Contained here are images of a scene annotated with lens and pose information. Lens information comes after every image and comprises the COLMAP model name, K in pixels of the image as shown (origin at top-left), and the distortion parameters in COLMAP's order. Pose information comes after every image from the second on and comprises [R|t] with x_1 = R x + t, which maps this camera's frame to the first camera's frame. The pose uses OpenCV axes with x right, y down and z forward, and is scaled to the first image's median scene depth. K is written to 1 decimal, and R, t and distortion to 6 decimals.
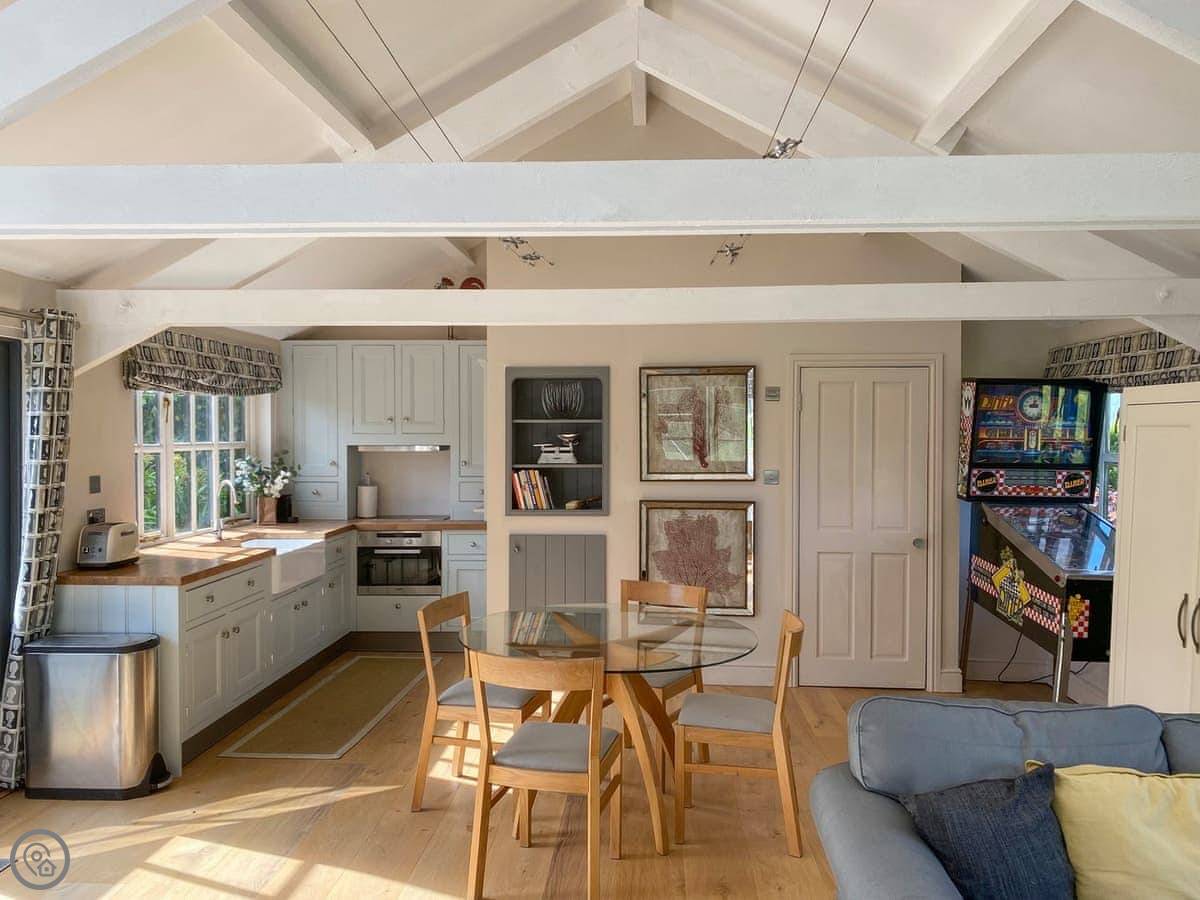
lens RADIAL K [[876.6, 0, 584.8], [0, 876.6, 454.7], [0, 0, 1]] dist [0.069405, -0.068040]
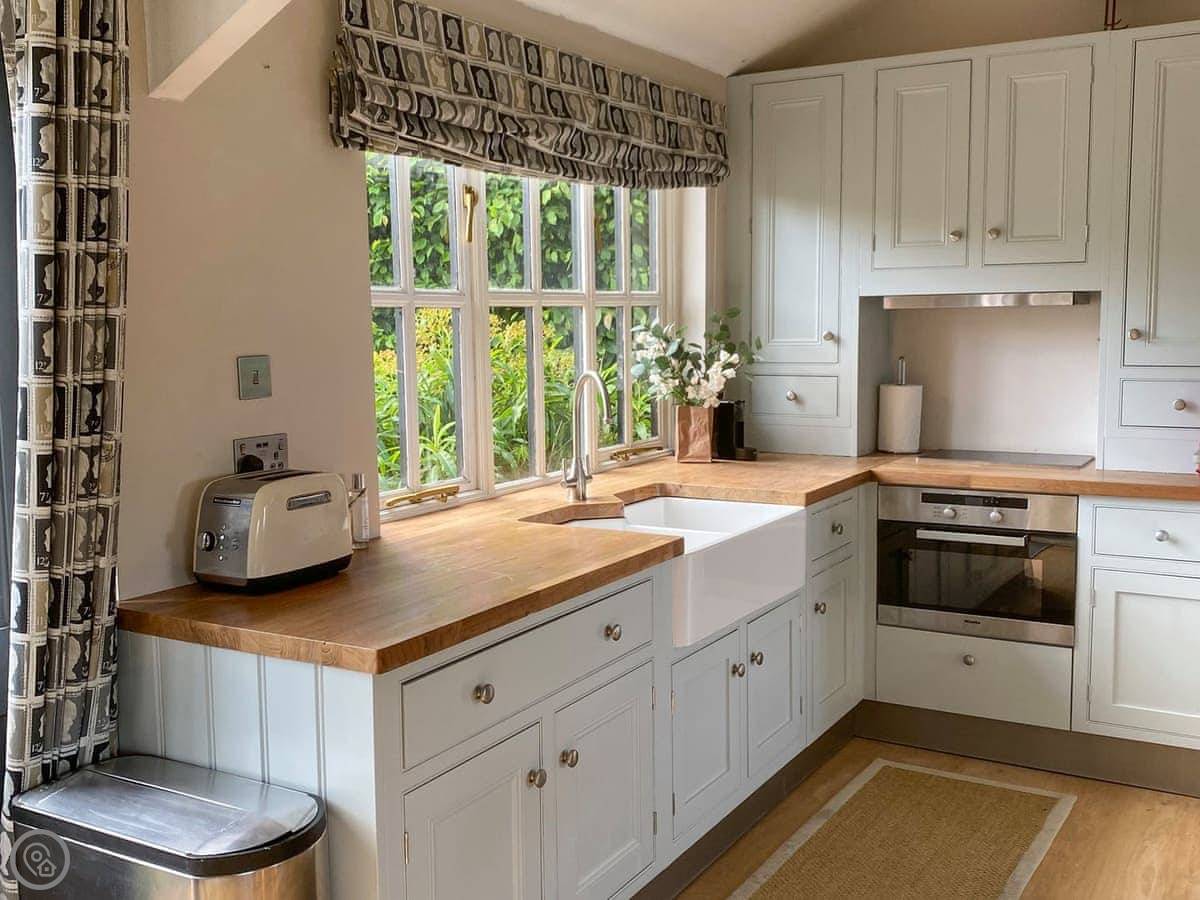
lens RADIAL K [[1197.5, 0, 624.9], [0, 1197.5, 448.7], [0, 0, 1]] dist [0.001650, -0.018401]
pose [[0.895251, 0.038732, -0.443875, -0.120711], [0.002516, 0.995759, 0.091964, 0.013000], [0.445554, -0.083448, 0.891357, 0.463480]]
